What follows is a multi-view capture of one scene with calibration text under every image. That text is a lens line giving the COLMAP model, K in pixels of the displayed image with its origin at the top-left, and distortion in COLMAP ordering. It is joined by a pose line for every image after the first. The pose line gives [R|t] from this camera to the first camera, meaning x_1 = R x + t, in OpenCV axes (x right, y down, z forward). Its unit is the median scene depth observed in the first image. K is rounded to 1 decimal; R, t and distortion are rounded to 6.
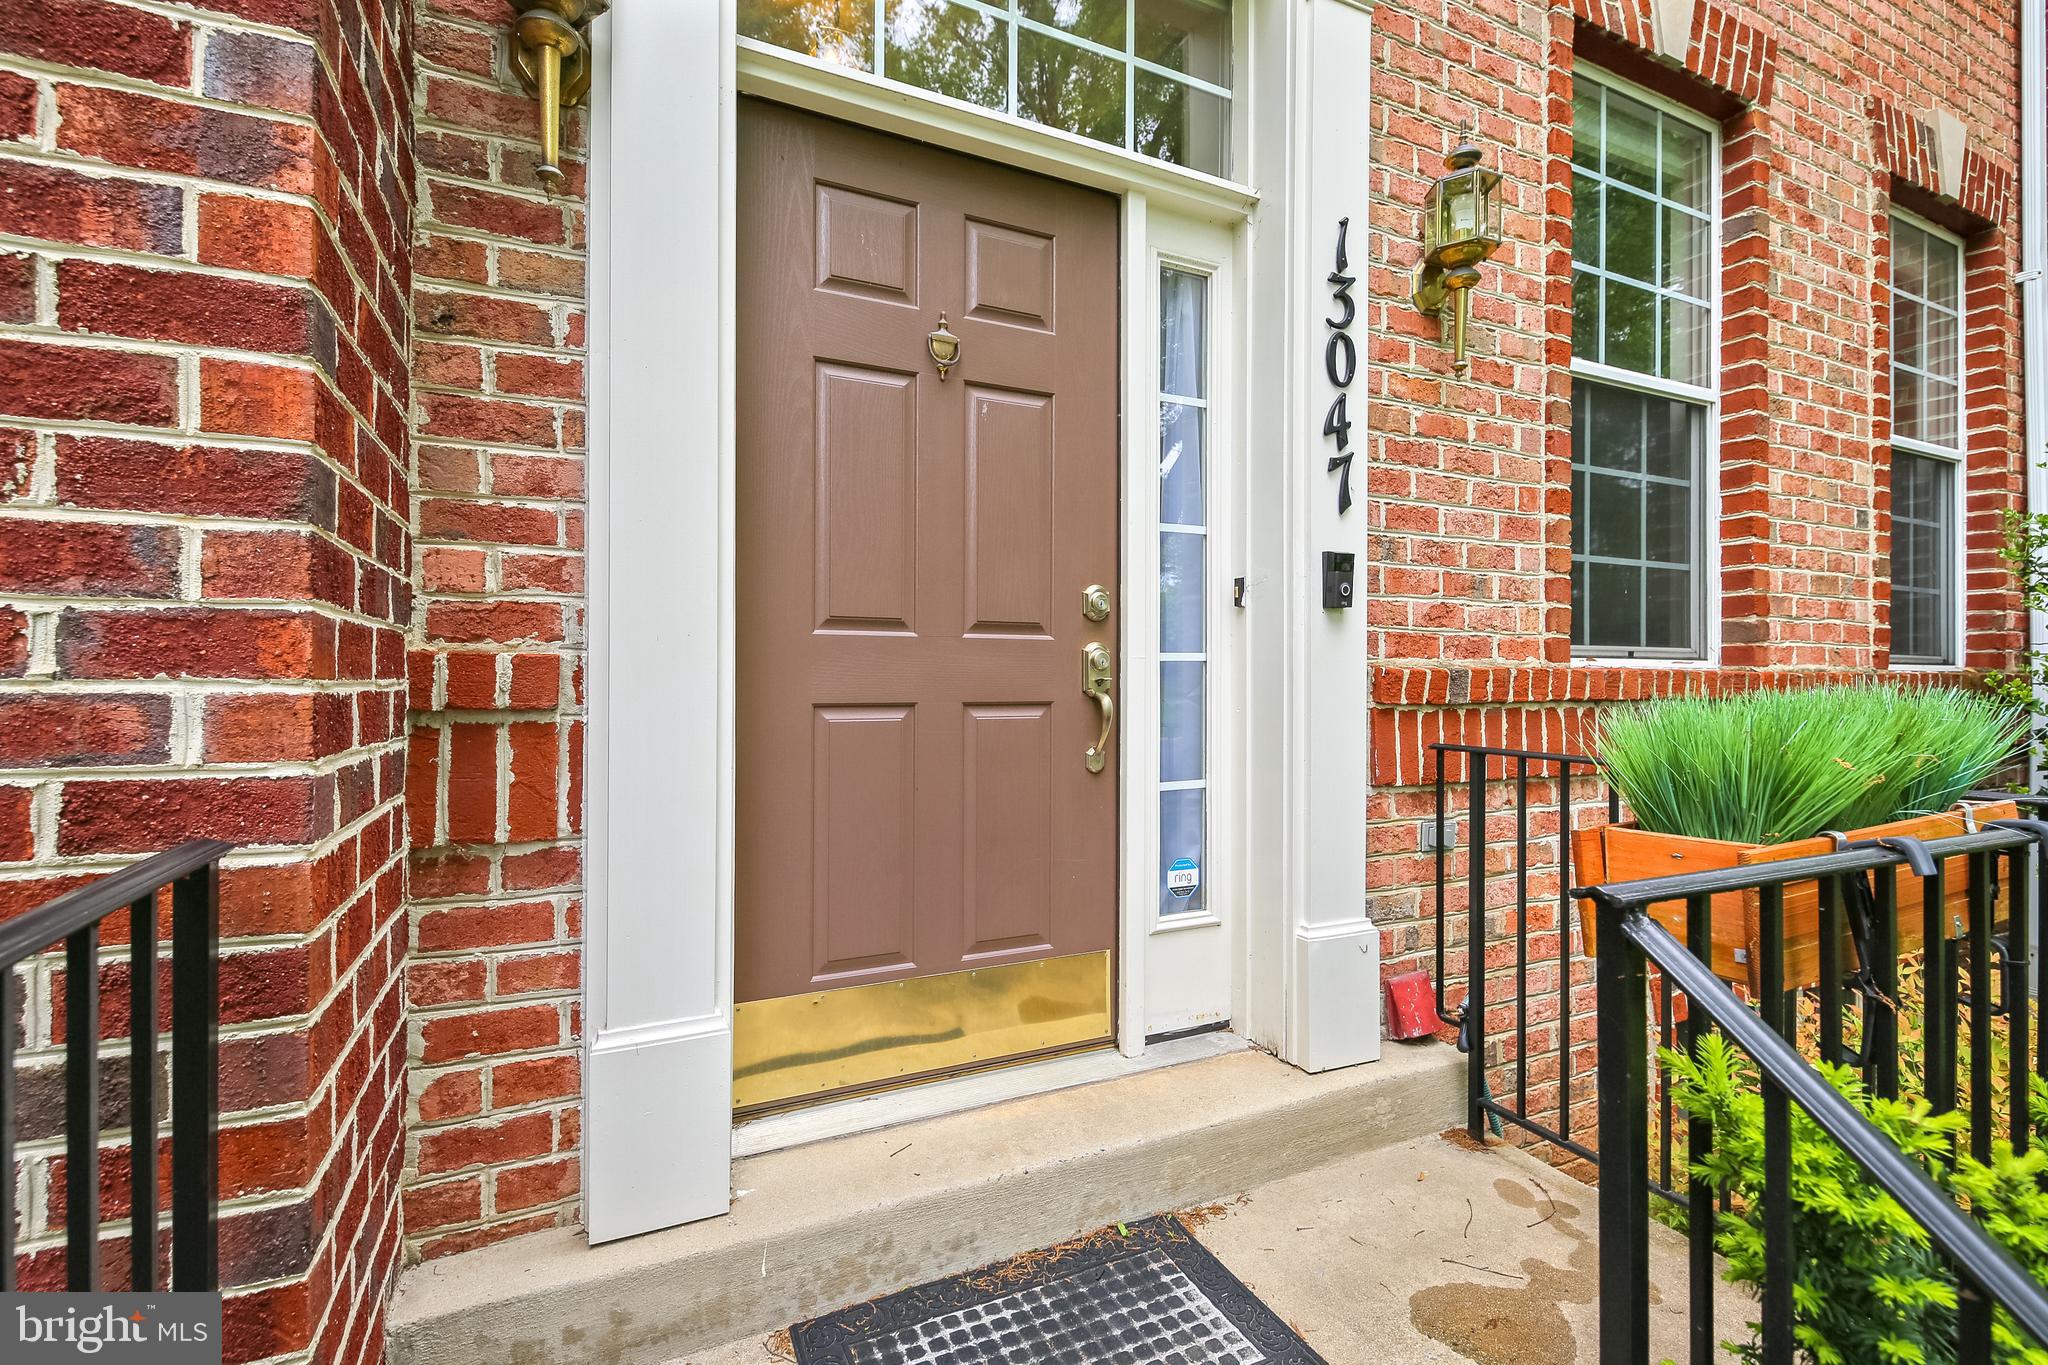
lens RADIAL K [[910.6, 0, 1023.9], [0, 910.6, 677.4], [0, 0, 1]] dist [0.016707, -0.009854]
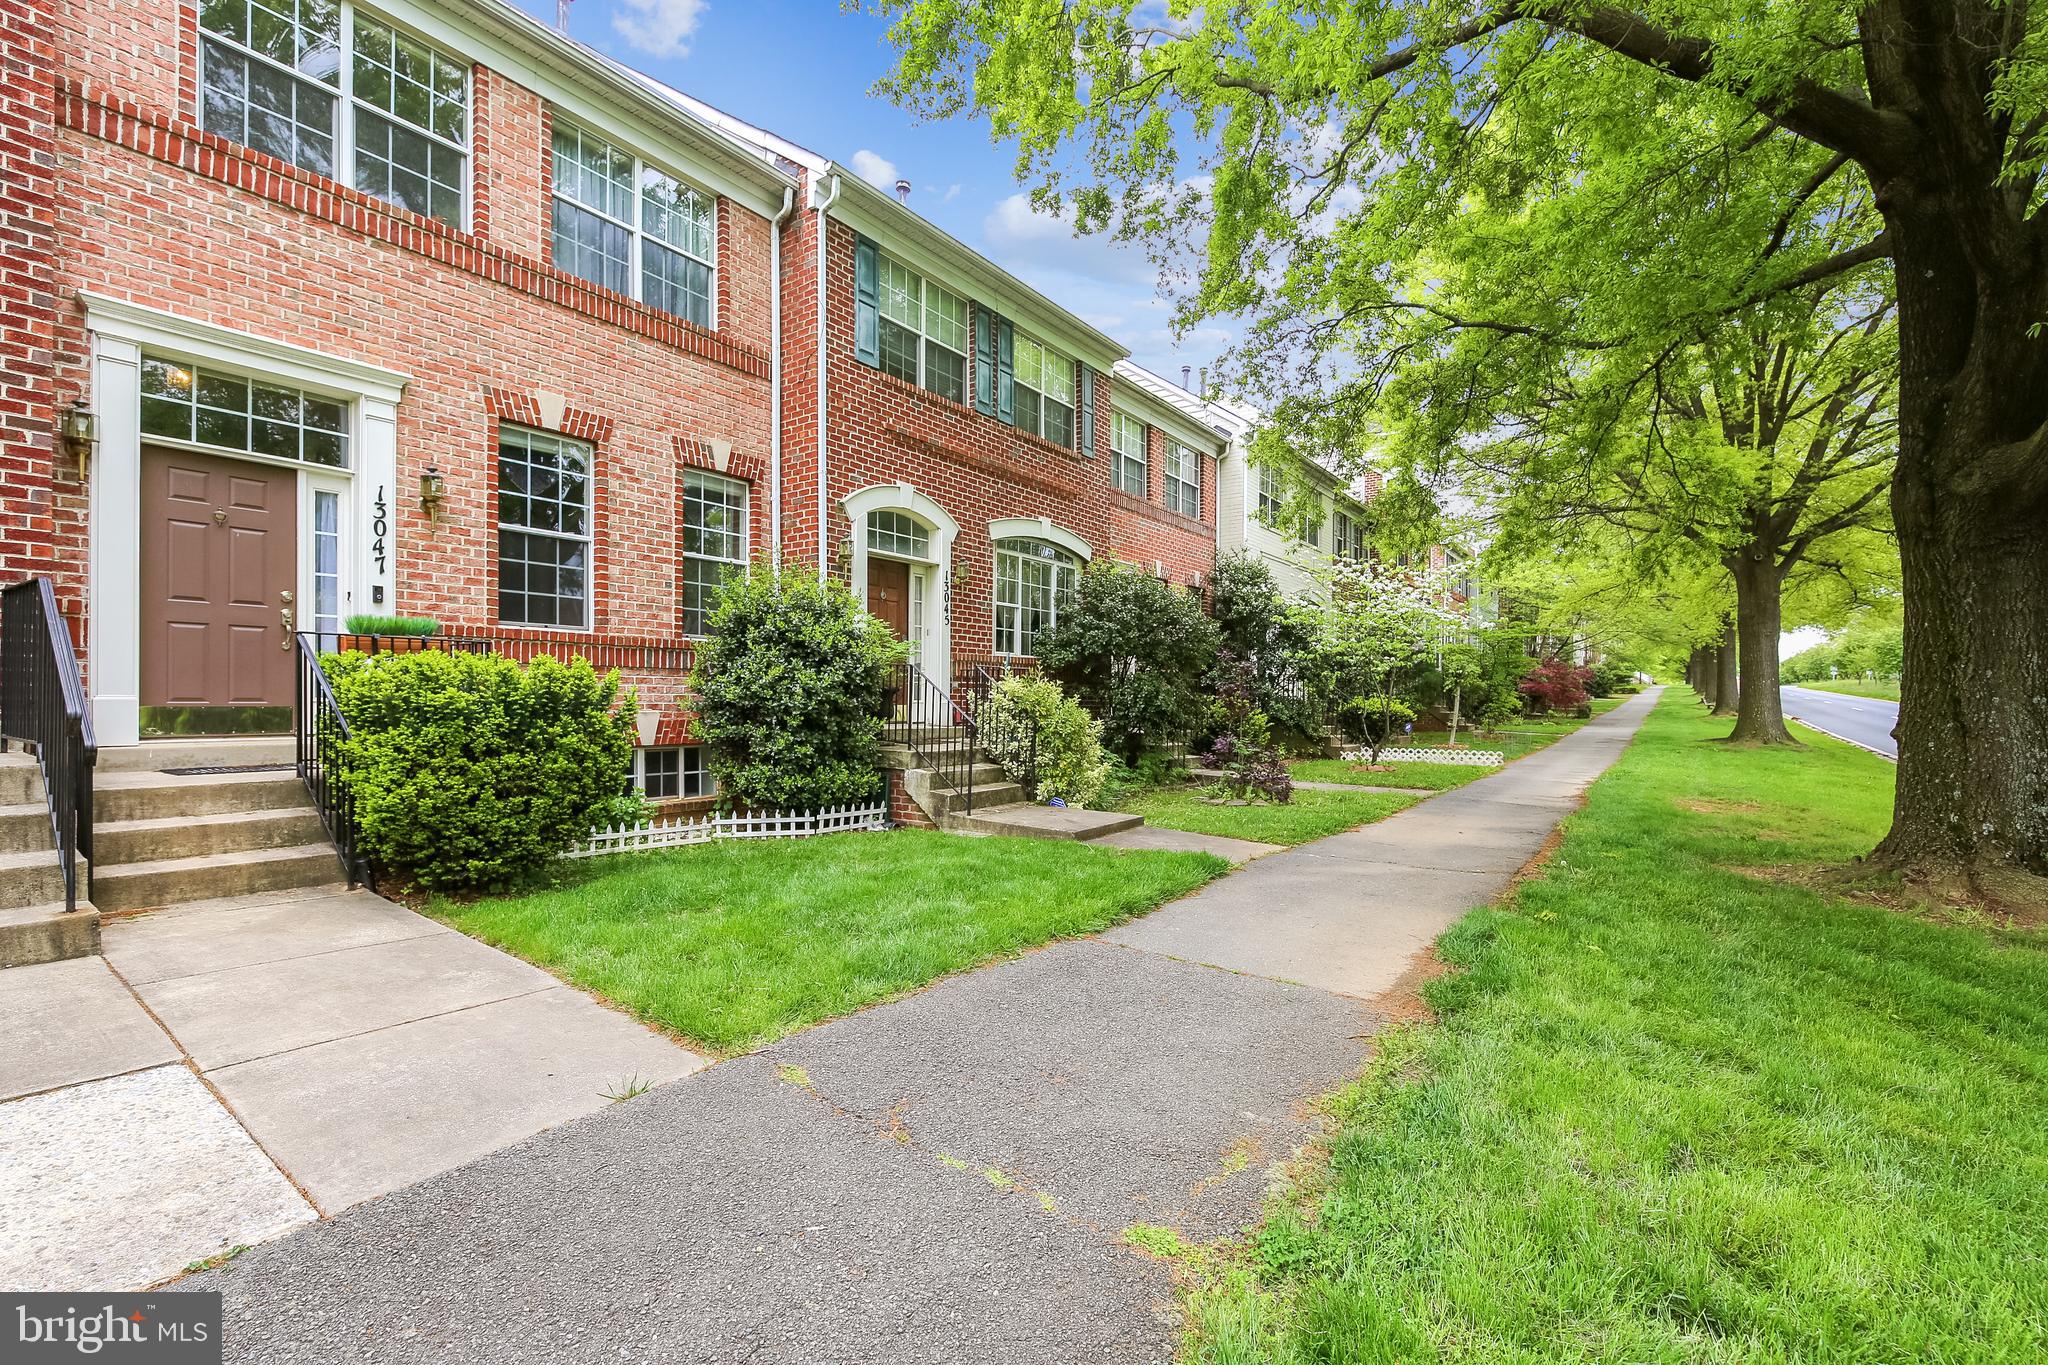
lens RADIAL K [[904.0, 0, 1027.2], [0, 904.0, 702.0], [0, 0, 1]] dist [0.016218, -0.009926]
pose [[0.871093, -0.001407, 0.491116, 0.772824], [-0.000023, 0.999996, 0.002906, 0.277999], [-0.491118, -0.002543, 0.871089, -3.049597]]
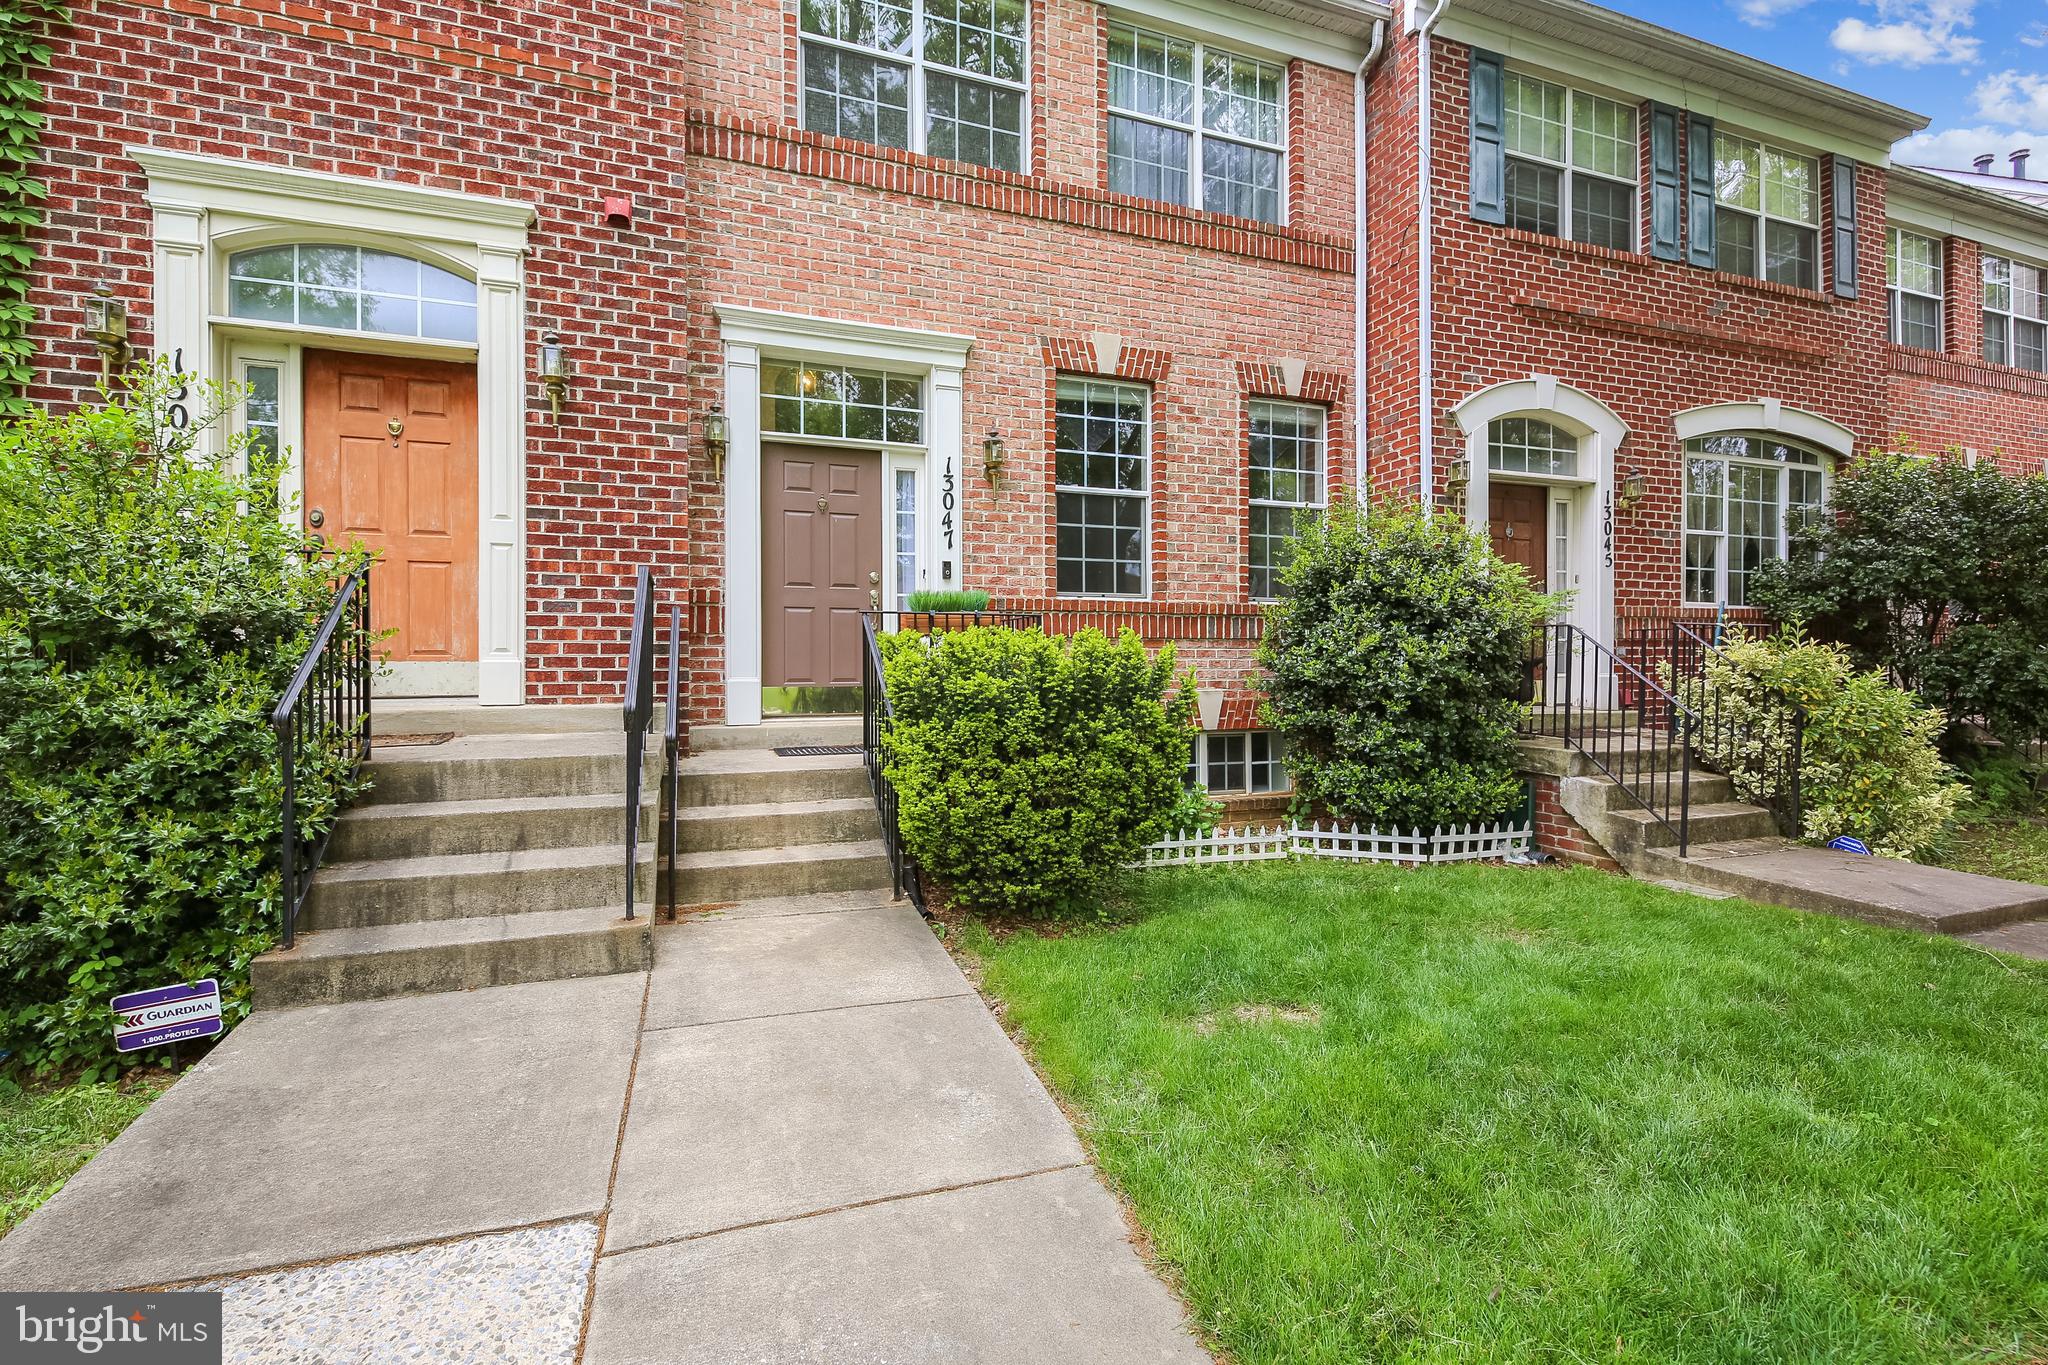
lens RADIAL K [[900.4, 0, 1020.4], [0, 900.4, 666.1], [0, 0, 1]] dist [0.020483, -0.011528]
pose [[0.995832, -0.006971, -0.090945, 0.883005], [0.006961, 0.999976, -0.000425, 0.235799], [0.090946, -0.000210, 0.995856, -2.130272]]
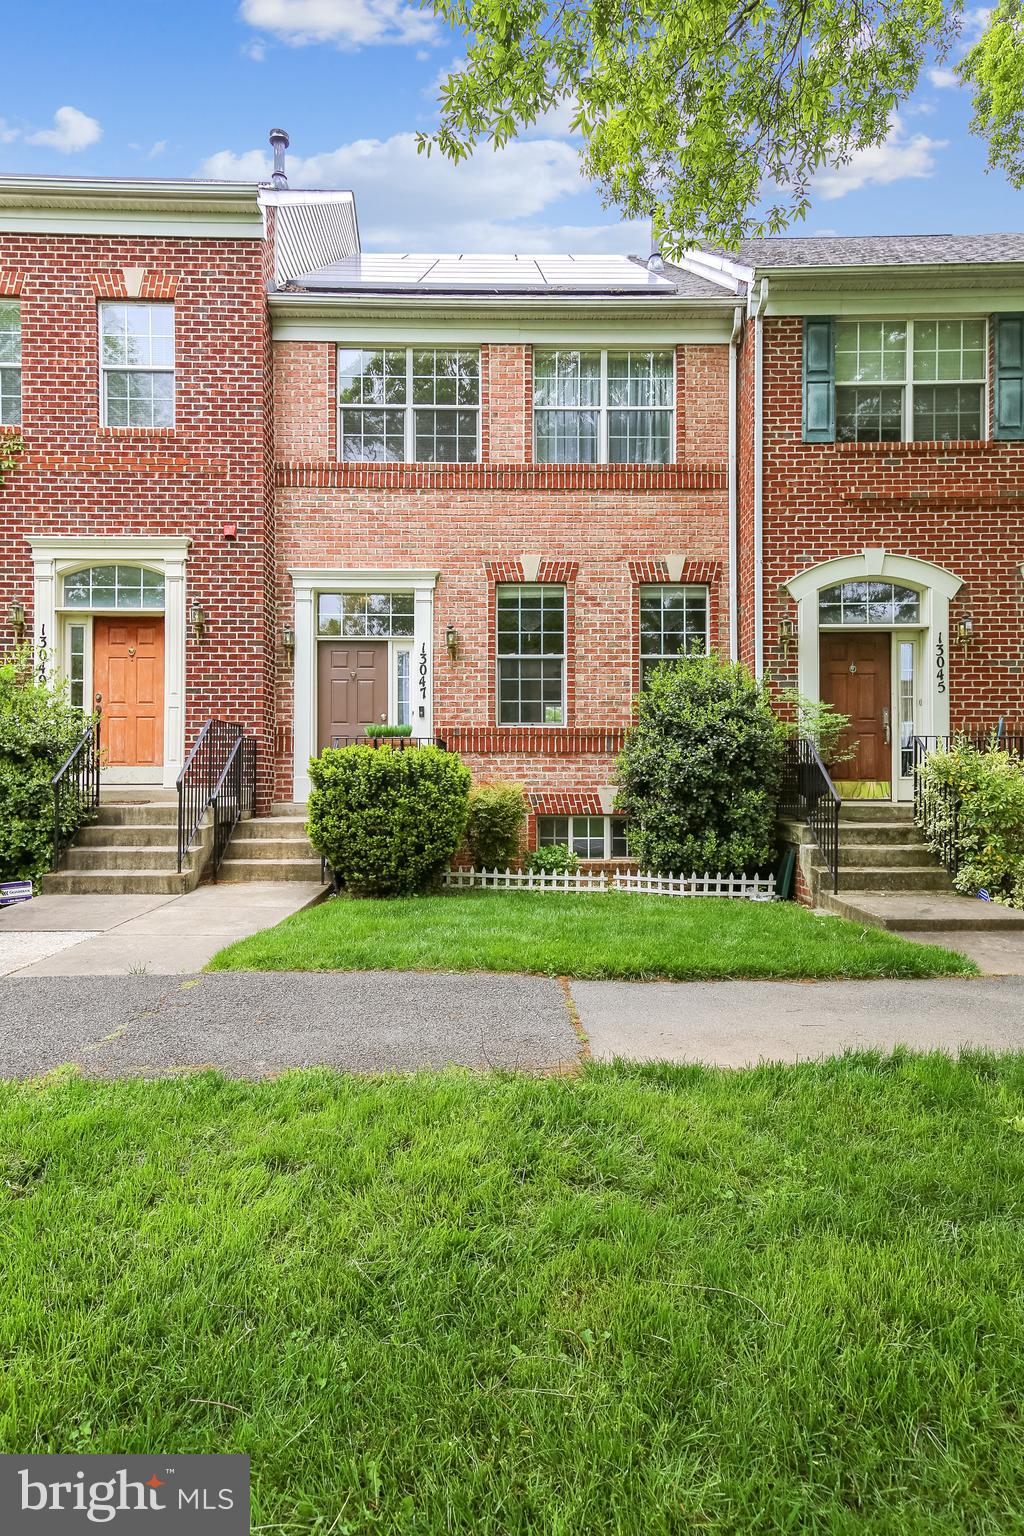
lens RADIAL K [[895.0, 0, 512.0], [0, 895.0, 768.0], [0, 0, 1]] dist [0.044076, -0.000623]
pose [[0.908476, -0.014606, -0.417682, 2.968961], [0.004236, 0.999660, -0.025744, 0.356370], [0.417916, 0.021618, 0.908228, -3.476697]]
